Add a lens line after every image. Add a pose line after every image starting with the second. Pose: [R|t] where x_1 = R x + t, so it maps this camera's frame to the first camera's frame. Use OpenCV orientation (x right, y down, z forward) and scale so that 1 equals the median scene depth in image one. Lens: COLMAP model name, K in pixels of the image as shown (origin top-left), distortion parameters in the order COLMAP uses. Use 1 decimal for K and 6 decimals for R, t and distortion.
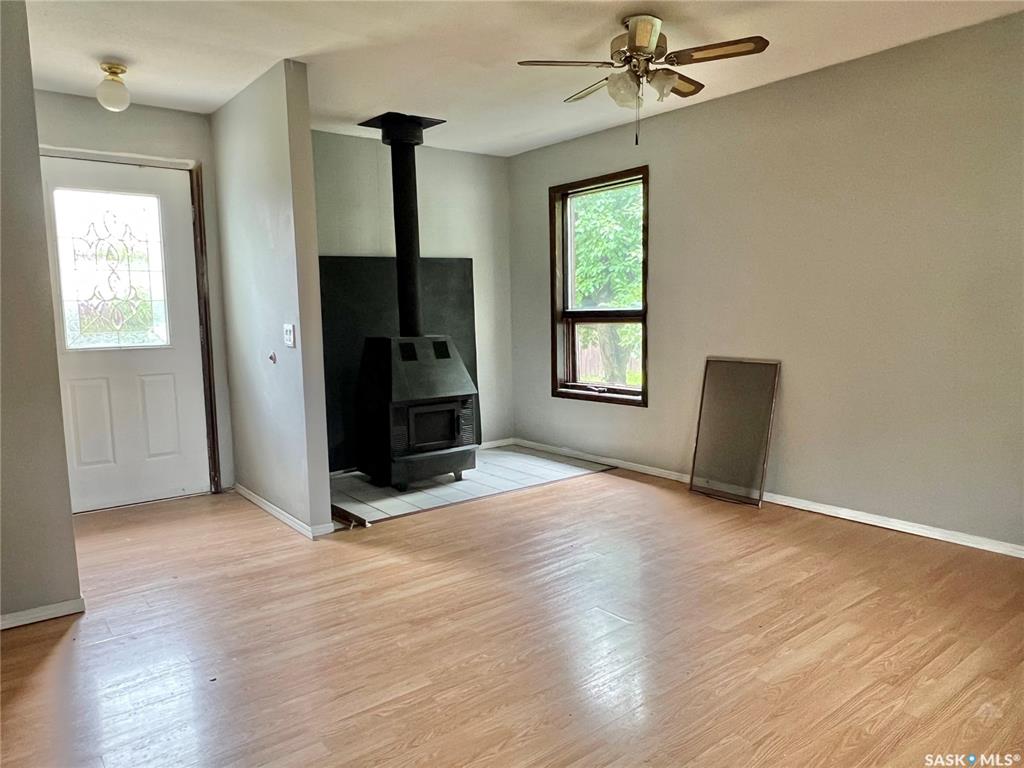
lens RADIAL K [[709.4, 0, 507.6], [0, 709.4, 387.3], [0, 0, 1]] dist [0.000654, -0.011246]
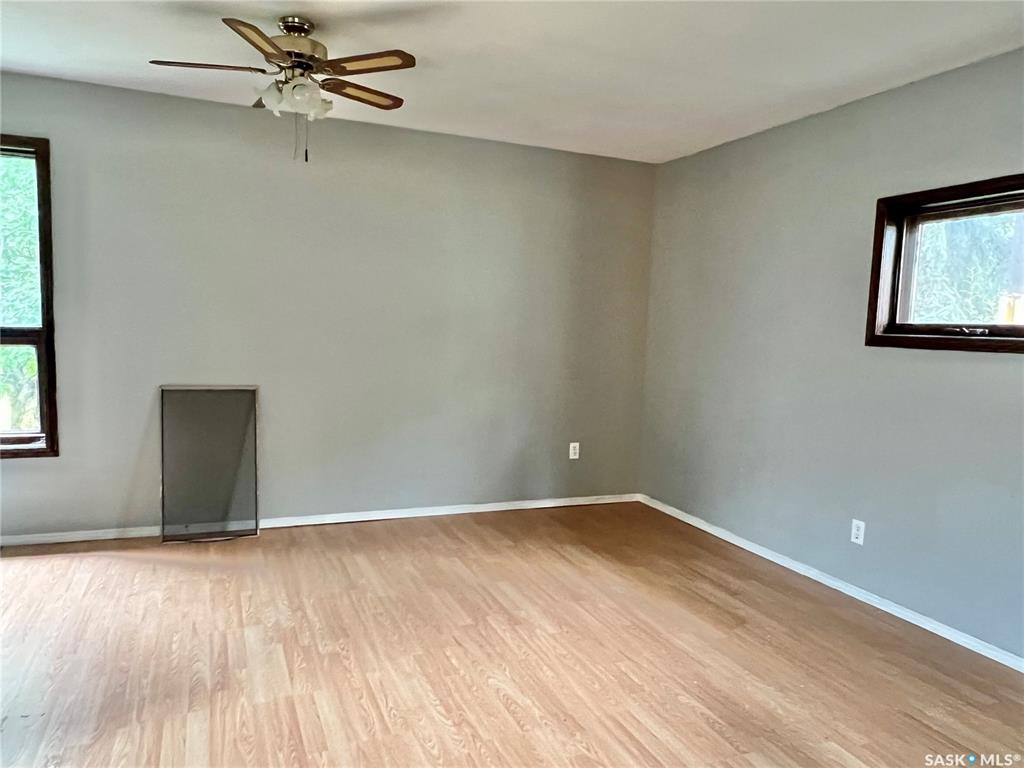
lens RADIAL K [[709.4, 0, 517.2], [0, 709.4, 391.7], [0, 0, 1]] dist [0.000654, -0.011246]
pose [[0.254486, -0.061364, 0.965128, -0.432141], [0.065467, 0.996789, 0.046114, -0.045952], [-0.964858, 0.051449, 0.257687, 0.341594]]
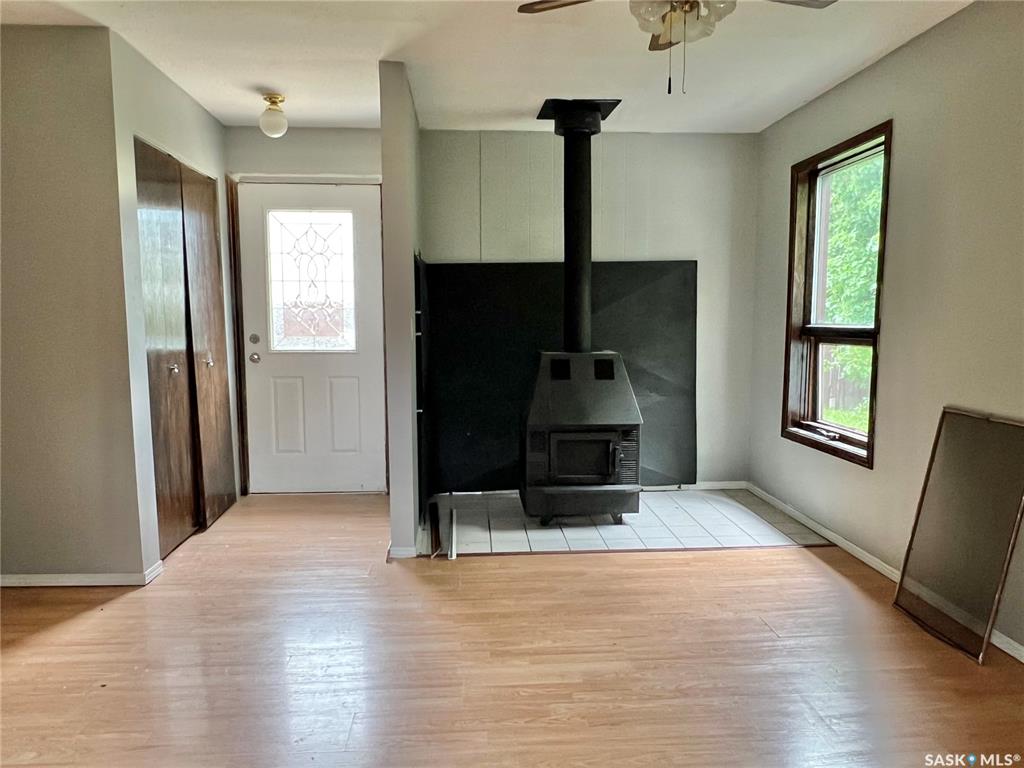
lens RADIAL K [[709.4, 0, 508.7], [0, 709.4, 388.8], [0, 0, 1]] dist [0.000654, -0.011246]
pose [[0.824080, 0.075332, -0.561442, 0.303959], [-0.075822, 0.996868, 0.022464, -0.041006], [0.561376, 0.024057, 0.827211, 0.234744]]
